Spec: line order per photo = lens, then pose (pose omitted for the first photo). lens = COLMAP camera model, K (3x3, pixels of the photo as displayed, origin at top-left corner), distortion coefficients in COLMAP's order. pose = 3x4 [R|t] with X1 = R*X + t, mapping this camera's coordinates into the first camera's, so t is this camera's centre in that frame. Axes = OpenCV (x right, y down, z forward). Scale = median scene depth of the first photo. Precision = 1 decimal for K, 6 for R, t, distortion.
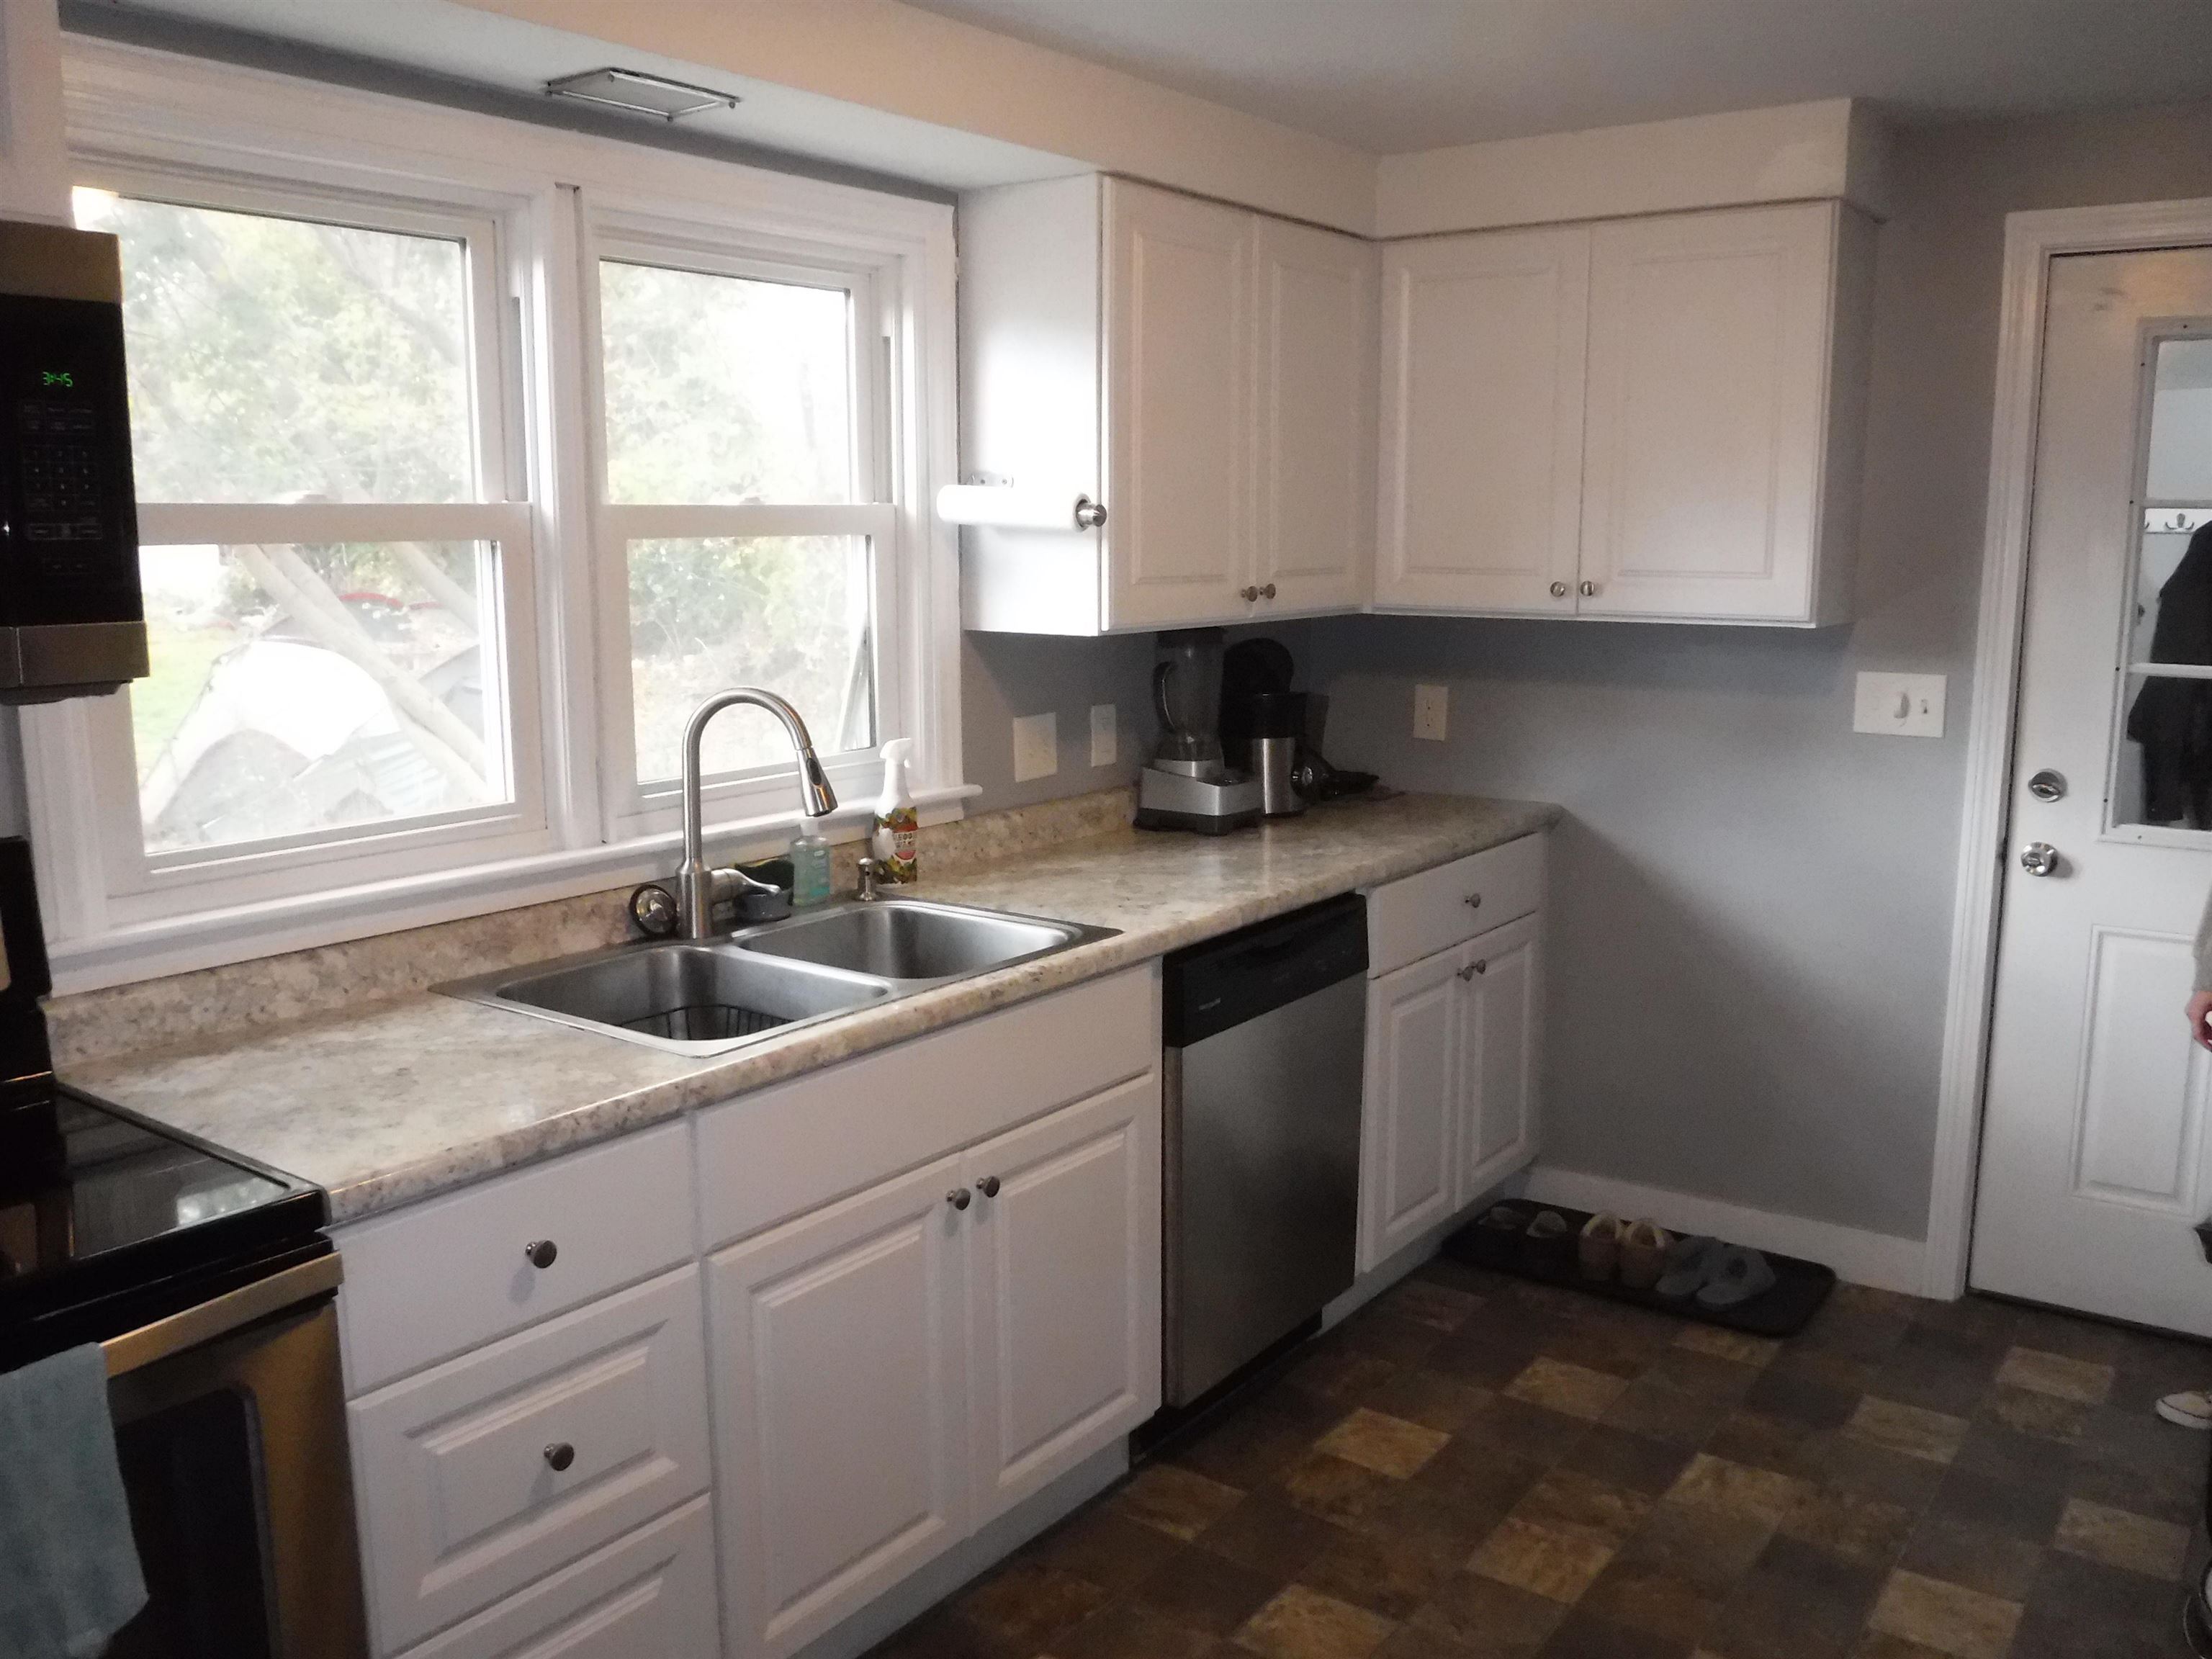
lens RADIAL K [[1842.4, 0, 1100.1], [0, 1842.4, 848.5], [0, 0, 1]] dist [-0.087343, 0.052637]
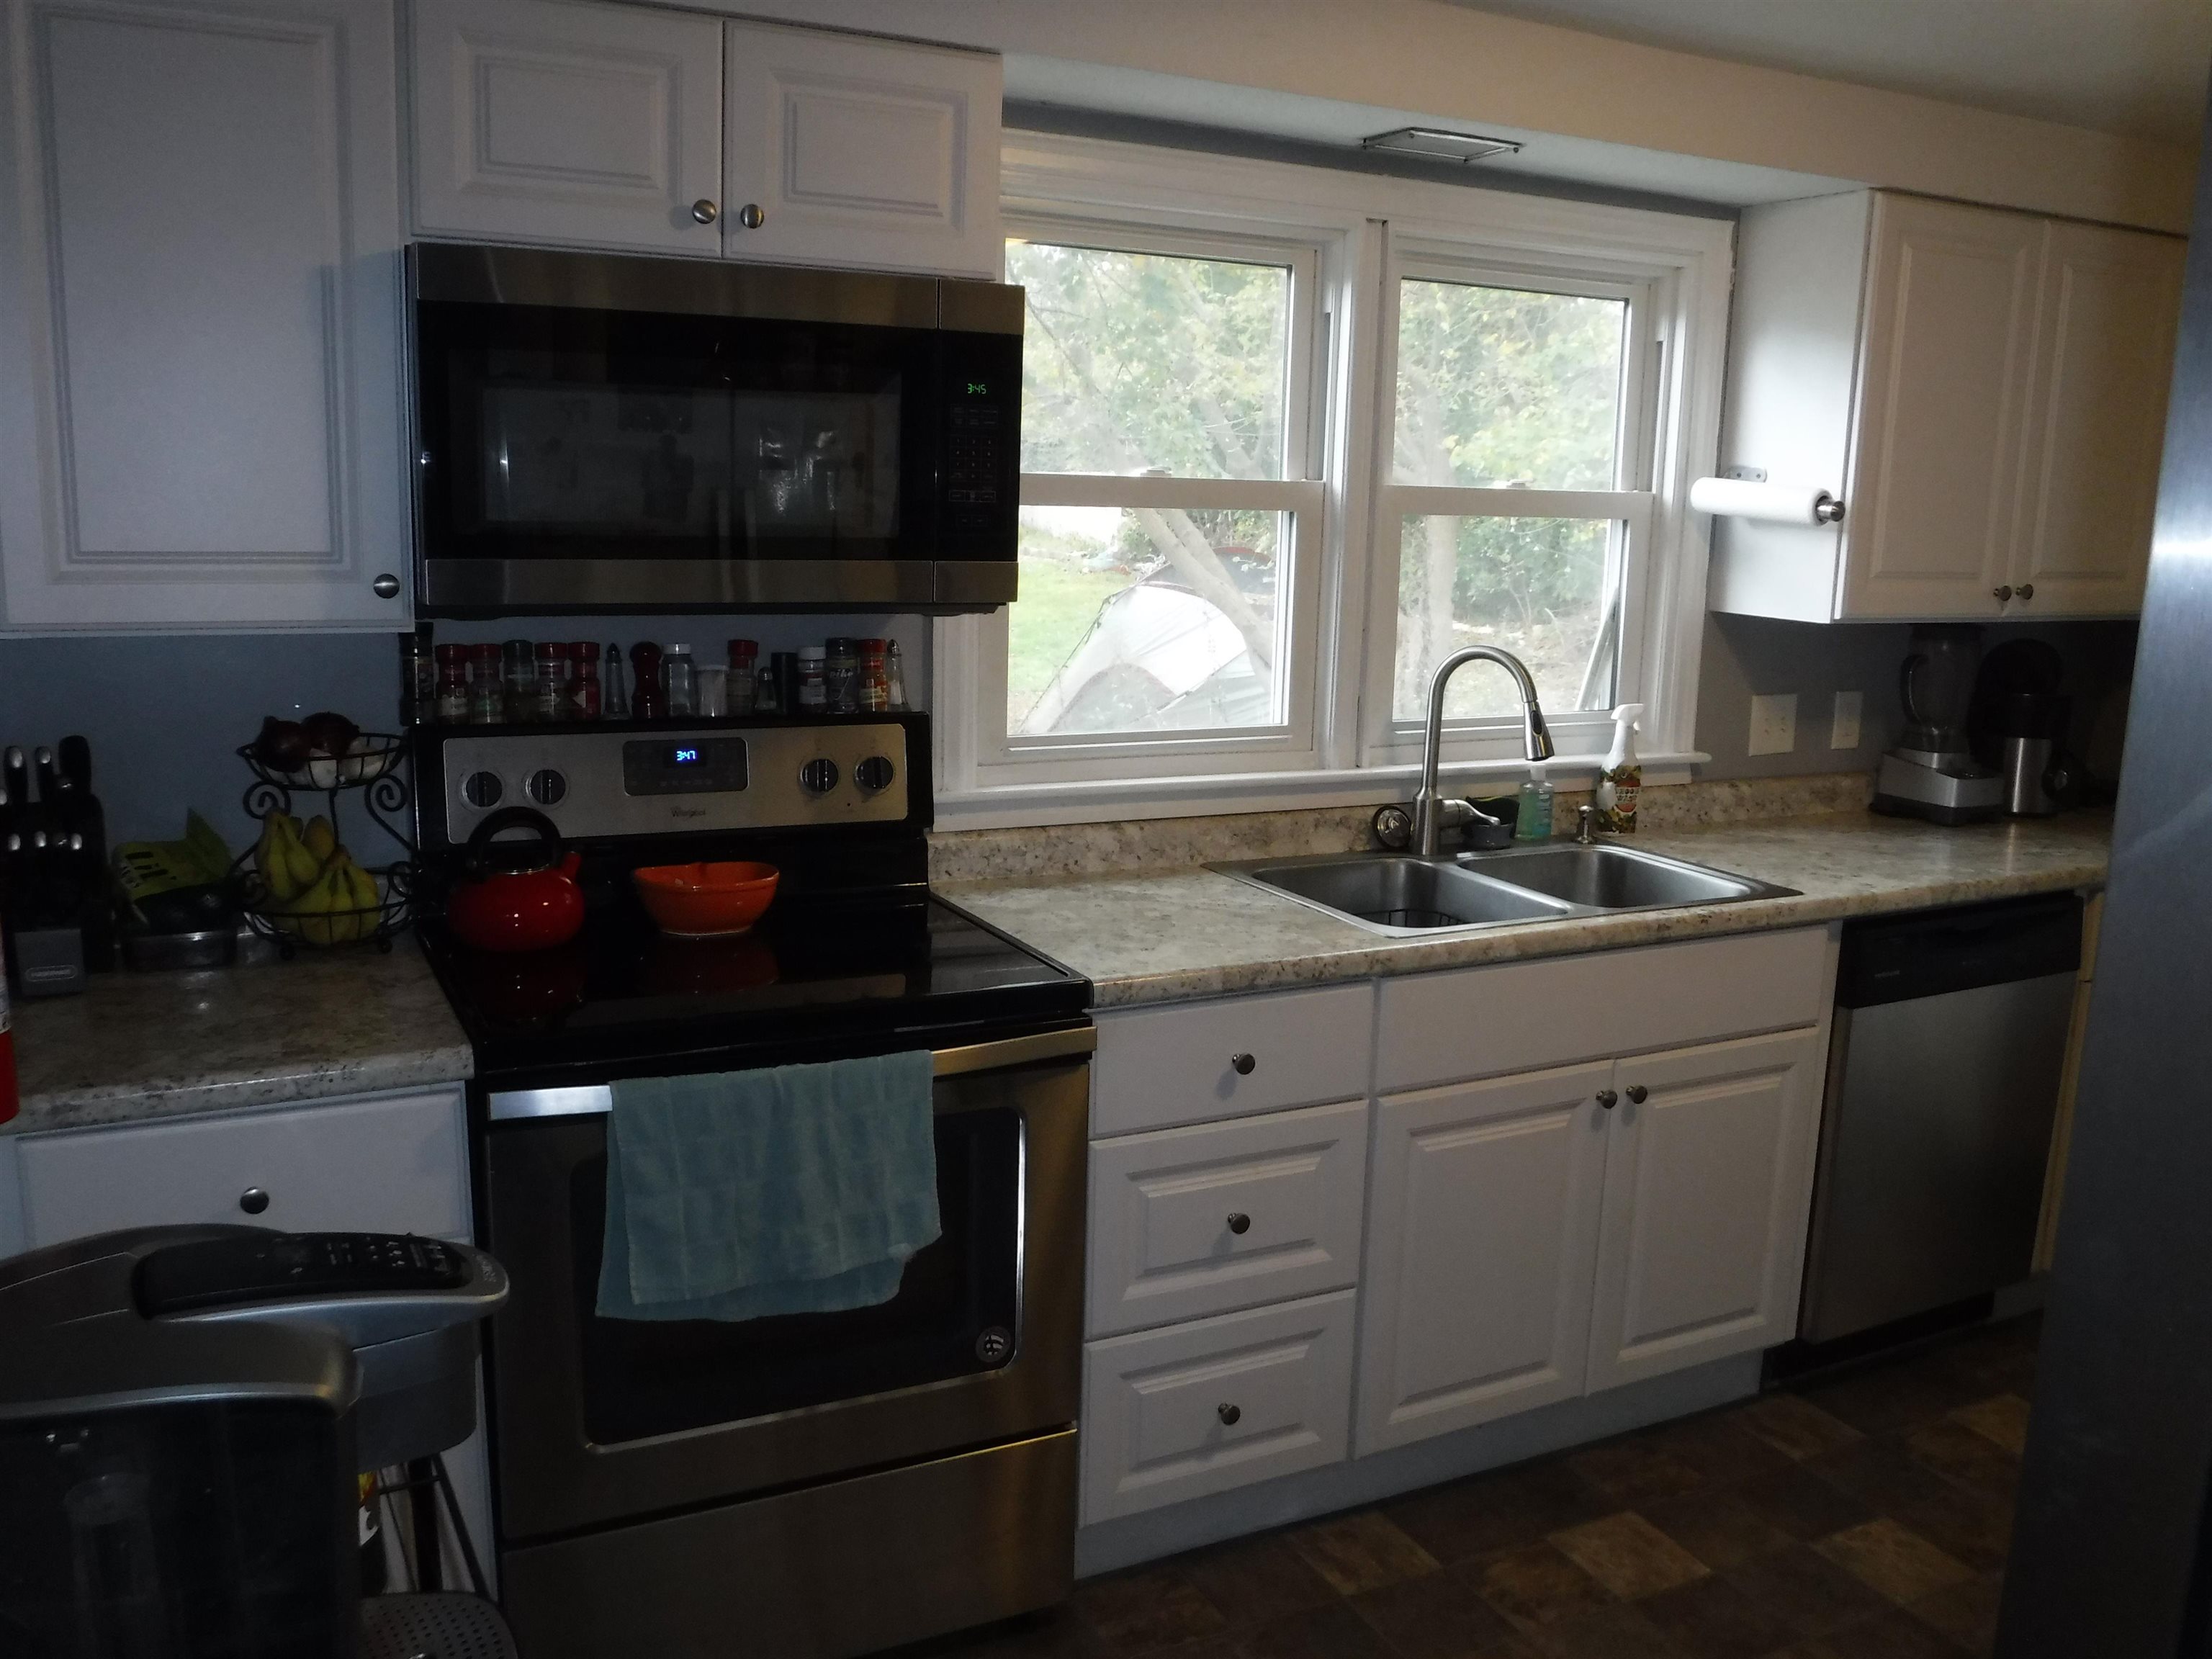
lens RADIAL K [[1842.4, 0, 1100.1], [0, 1842.4, 848.5], [0, 0, 1]] dist [-0.087343, 0.052637]
pose [[0.894231, 0.112372, -0.433271, 0.101219], [-0.105325, 0.993620, 0.040322, 0.018401], [0.435038, 0.009577, 0.900361, -0.150458]]
